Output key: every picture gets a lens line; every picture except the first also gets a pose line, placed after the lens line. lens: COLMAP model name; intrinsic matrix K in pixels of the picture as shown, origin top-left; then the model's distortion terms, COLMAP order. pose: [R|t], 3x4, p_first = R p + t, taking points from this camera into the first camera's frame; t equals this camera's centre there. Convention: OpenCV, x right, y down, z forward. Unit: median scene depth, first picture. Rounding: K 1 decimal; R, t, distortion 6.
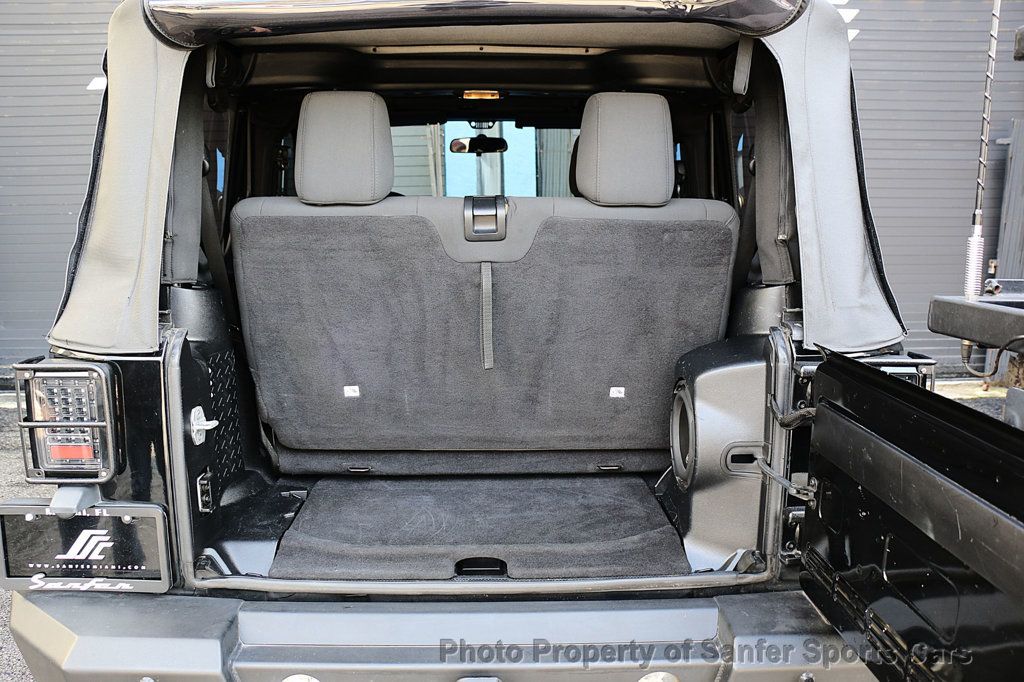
lens RADIAL K [[821.3, 0, 512.0], [0, 821.3, 341.0], [0, 0, 1]] dist [-0.056450, 0.001665]
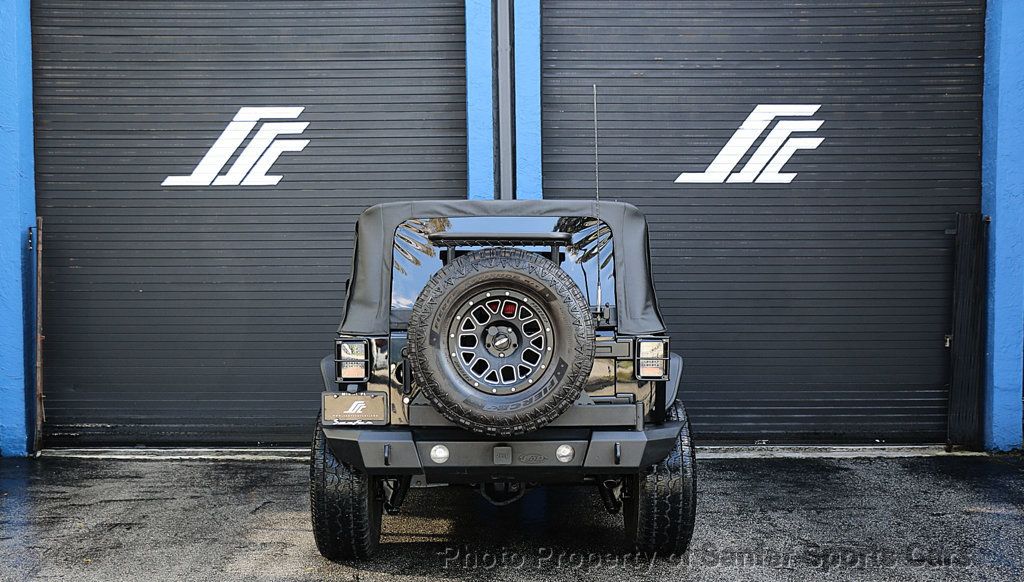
lens RADIAL K [[794.8, 0, 514.8], [0, 794.8, 344.8], [0, 0, 1]] dist [0.013440, 0.007185]
pose [[0.999895, 0.005939, -0.013227, 0.034942], [-0.007152, 0.995580, -0.093640, 0.289642], [0.012613, 0.093725, 0.995518, -1.641168]]
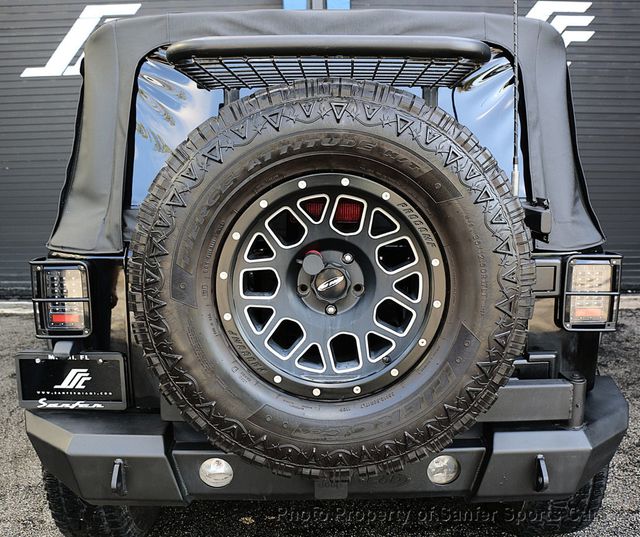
lens RADIAL K [[630.6, 0, 320.0], [0, 630.6, 268.5], [0, 0, 1]] dist [-0.126036, 0.035454]
pose [[0.999789, 0.003430, -0.020252, -0.033266], [-0.003321, 0.999980, 0.005404, 0.033195], [0.020270, -0.005336, 0.999780, -0.169141]]
